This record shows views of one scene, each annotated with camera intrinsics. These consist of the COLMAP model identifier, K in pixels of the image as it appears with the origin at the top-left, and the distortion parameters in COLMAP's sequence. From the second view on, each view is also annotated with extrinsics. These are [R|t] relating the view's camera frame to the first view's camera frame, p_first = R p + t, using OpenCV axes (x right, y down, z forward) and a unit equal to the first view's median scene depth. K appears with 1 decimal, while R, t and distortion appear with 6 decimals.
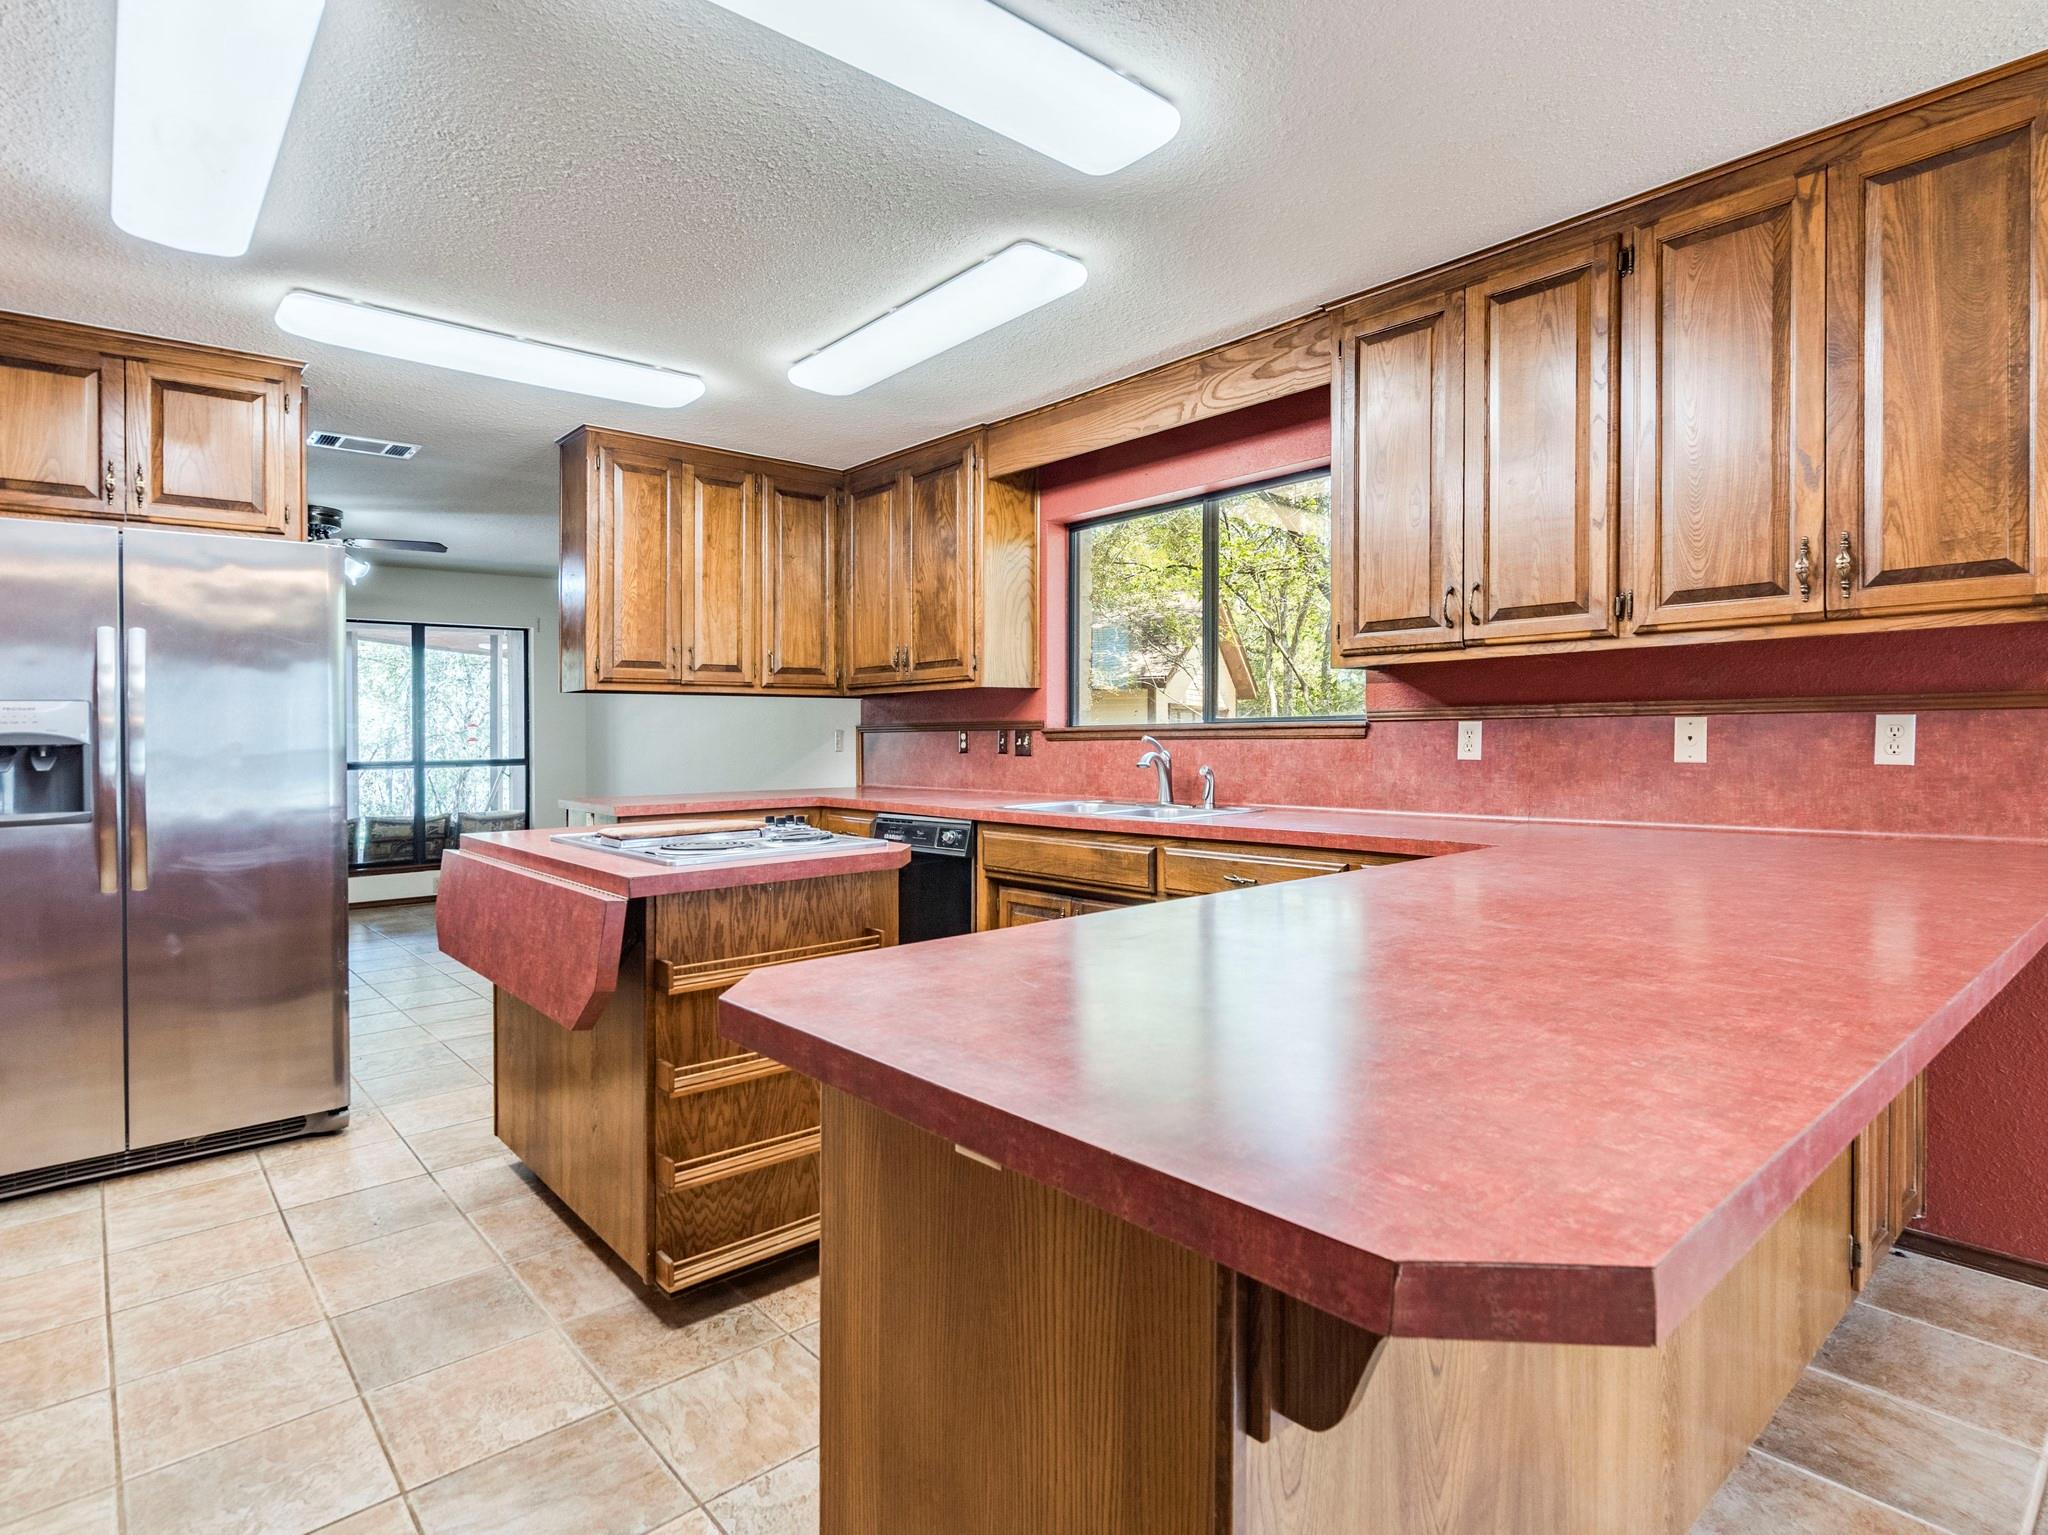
lens RADIAL K [[1091.2, 0, 1031.7], [0, 1091.2, 734.4], [0, 0, 1]] dist [0.001231, 0.000670]
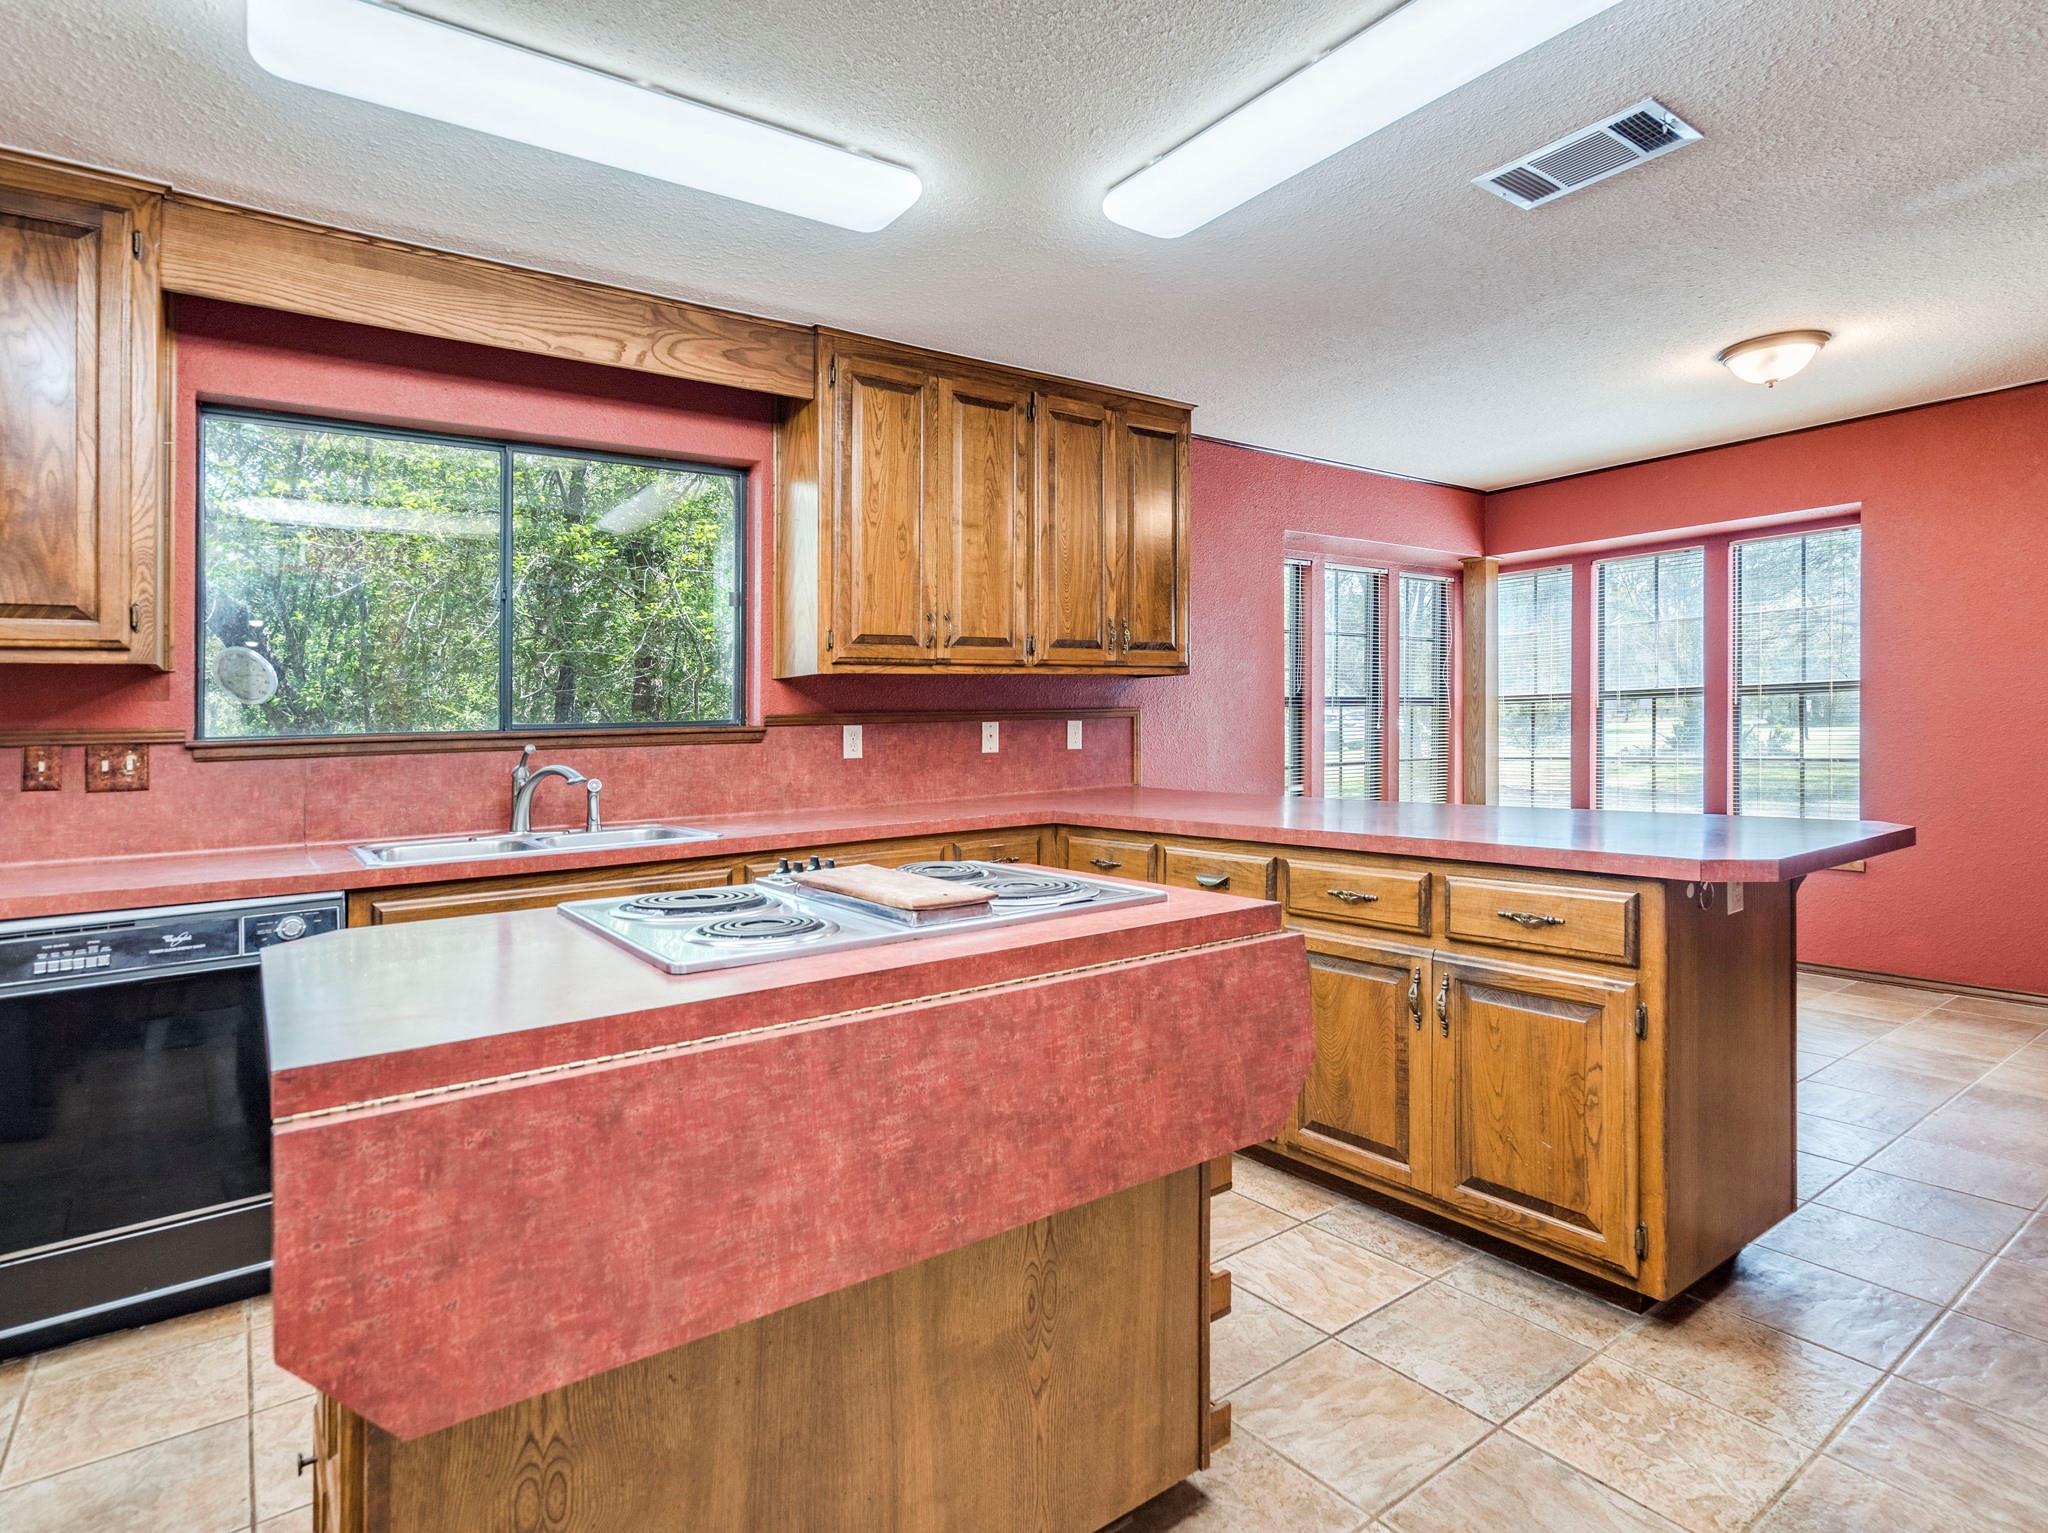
lens RADIAL K [[1091.2, 0, 1031.7], [0, 1091.2, 733.4], [0, 0, 1]] dist [0.001231, 0.000670]
pose [[0.087091, -0.003382, 0.996195, -0.777100], [0.021119, 0.999776, 0.001548, -0.001240], [-0.995976, 0.020904, 0.087143, 0.734894]]
